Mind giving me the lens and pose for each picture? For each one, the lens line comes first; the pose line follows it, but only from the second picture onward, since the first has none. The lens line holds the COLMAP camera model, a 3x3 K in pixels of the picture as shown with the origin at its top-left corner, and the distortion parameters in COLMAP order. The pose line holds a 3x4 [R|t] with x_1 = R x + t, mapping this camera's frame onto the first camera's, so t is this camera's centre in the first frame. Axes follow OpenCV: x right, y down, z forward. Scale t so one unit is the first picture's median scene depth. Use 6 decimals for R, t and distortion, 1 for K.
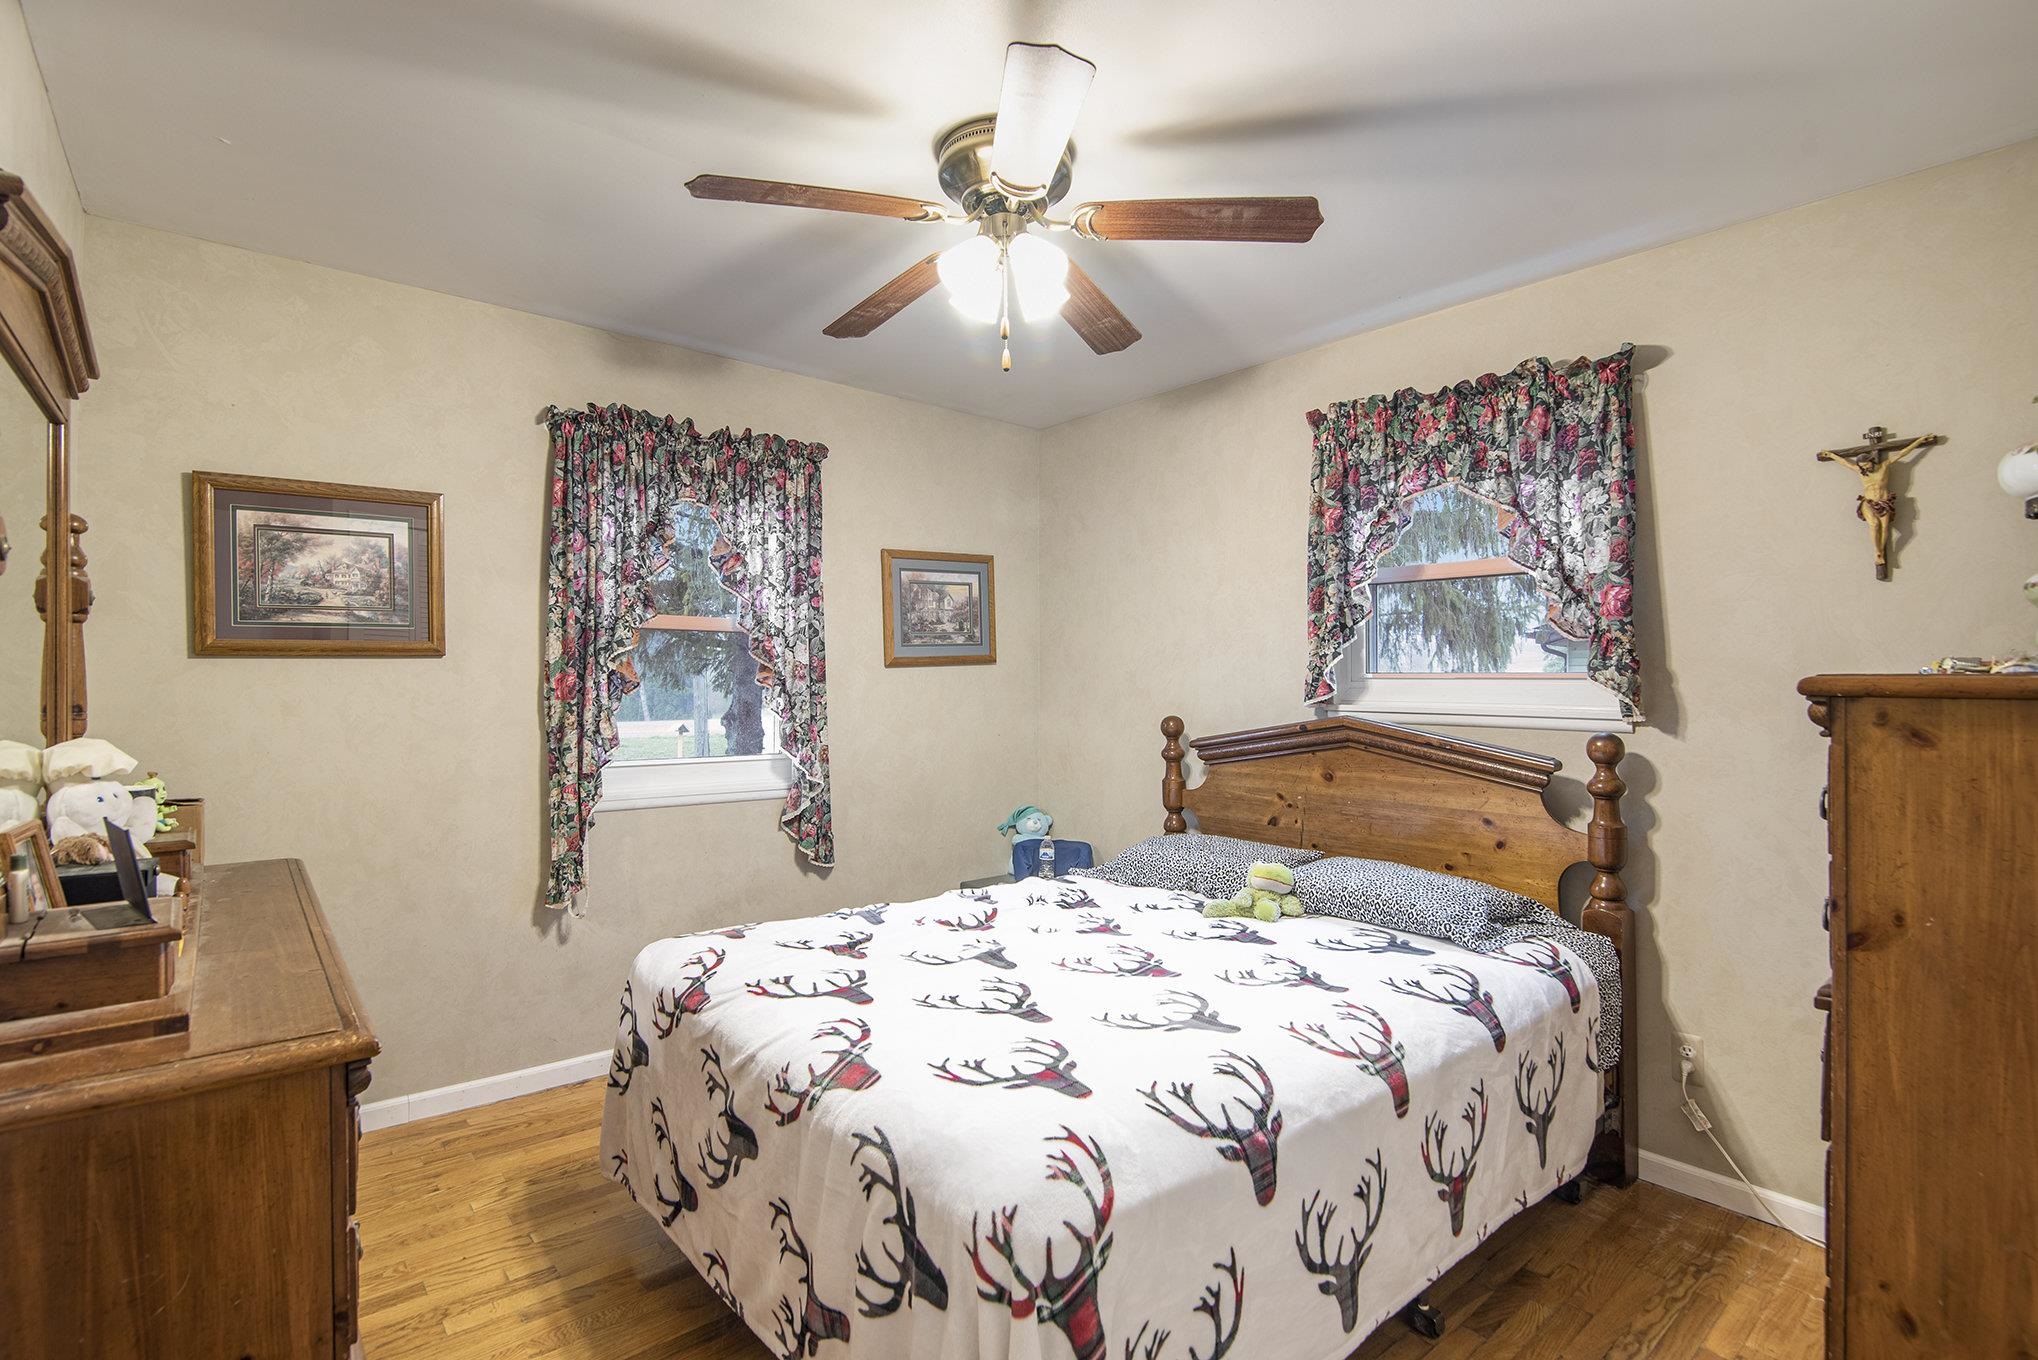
lens RADIAL K [[962.9, 0, 1019.0], [0, 962.9, 680.0], [0, 0, 1]] dist [-0.037006, 0.000011]
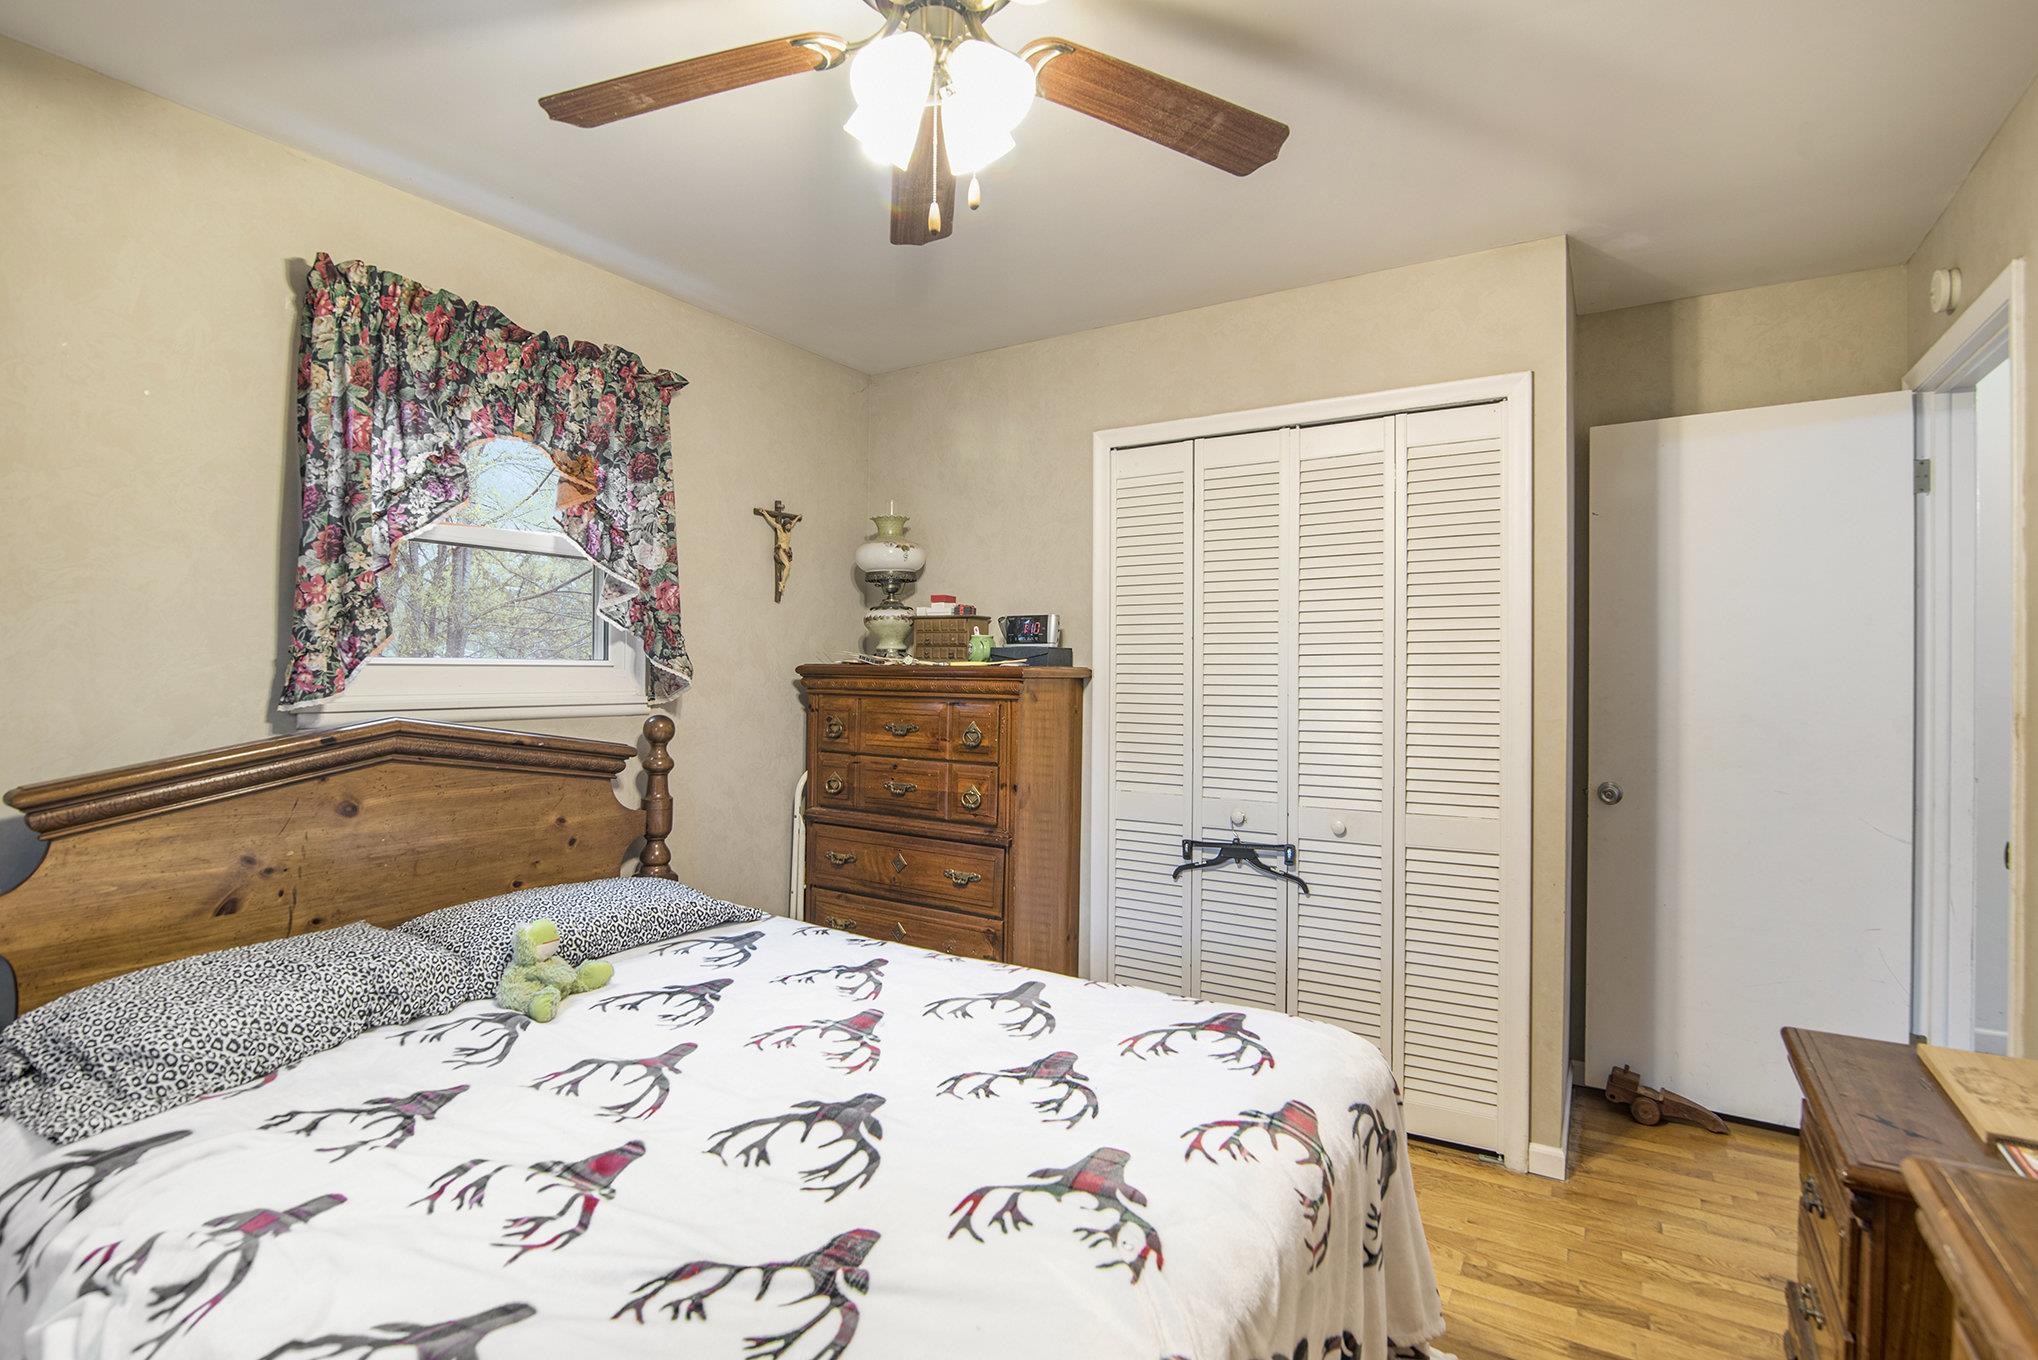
lens RADIAL K [[962.9, 0, 1019.0], [0, 962.9, 680.0], [0, 0, 1]] dist [-0.037006, 0.000011]
pose [[-0.321269, -0.011020, 0.946924, -0.623987], [-0.004764, 0.999938, 0.010021, 0.000708], [-0.946976, -0.001292, -0.321302, 1.041961]]
